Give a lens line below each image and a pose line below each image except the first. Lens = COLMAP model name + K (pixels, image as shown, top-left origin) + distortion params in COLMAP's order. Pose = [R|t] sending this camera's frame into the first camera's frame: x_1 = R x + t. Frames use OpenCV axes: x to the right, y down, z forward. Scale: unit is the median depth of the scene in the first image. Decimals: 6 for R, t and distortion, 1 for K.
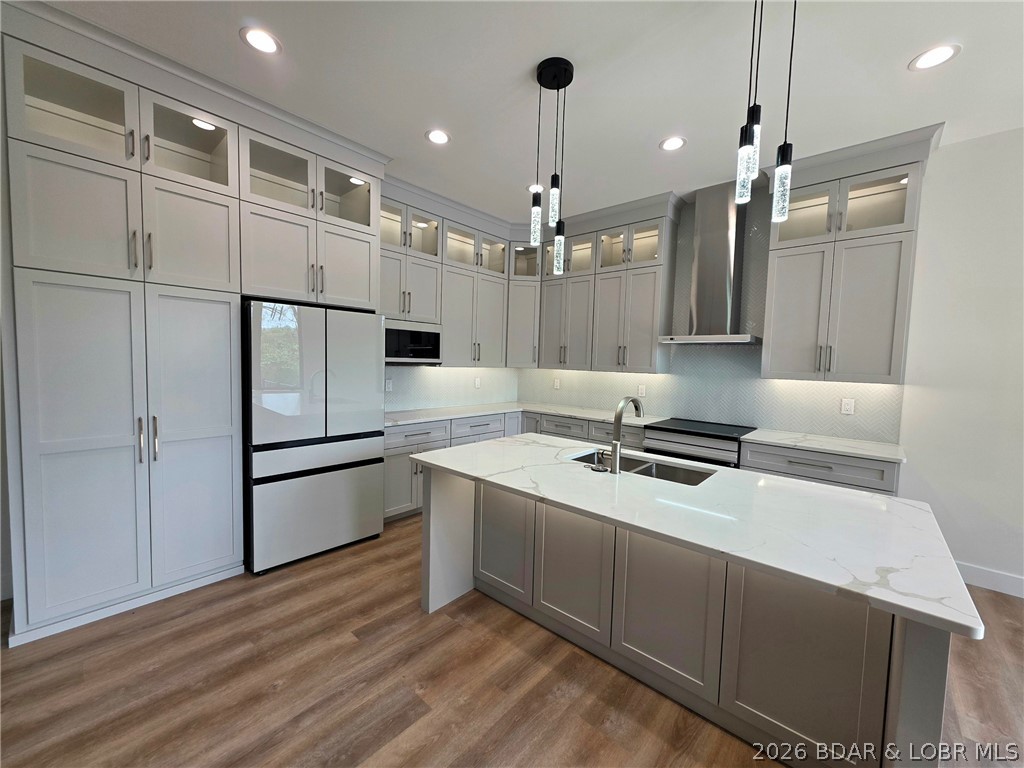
lens RADIAL K [[406.9, 0, 515.2], [0, 406.9, 385.1], [0, 0, 1]] dist [0.013141, -0.002268]
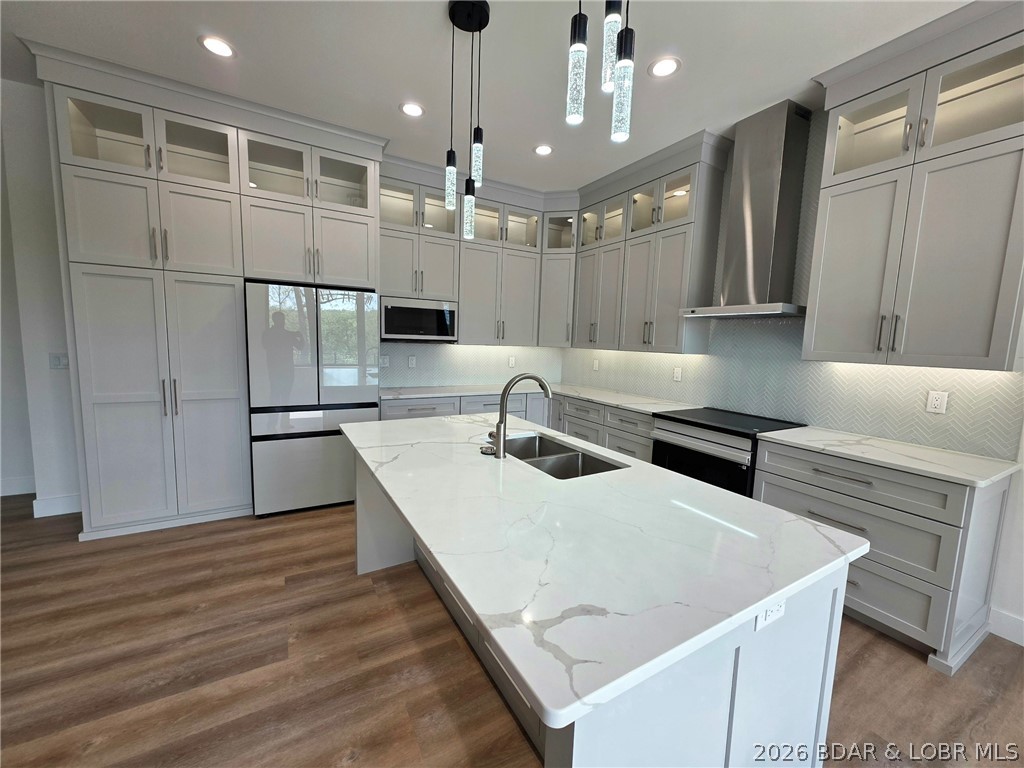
lens RADIAL K [[406.9, 0, 515.2], [0, 406.9, 385.1], [0, 0, 1]] dist [0.013141, -0.002268]
pose [[0.948554, 0.037458, -0.314391, 0.425155], [-0.024761, 0.998712, 0.044284, 0.011935], [0.315645, -0.034221, 0.948260, 0.126453]]
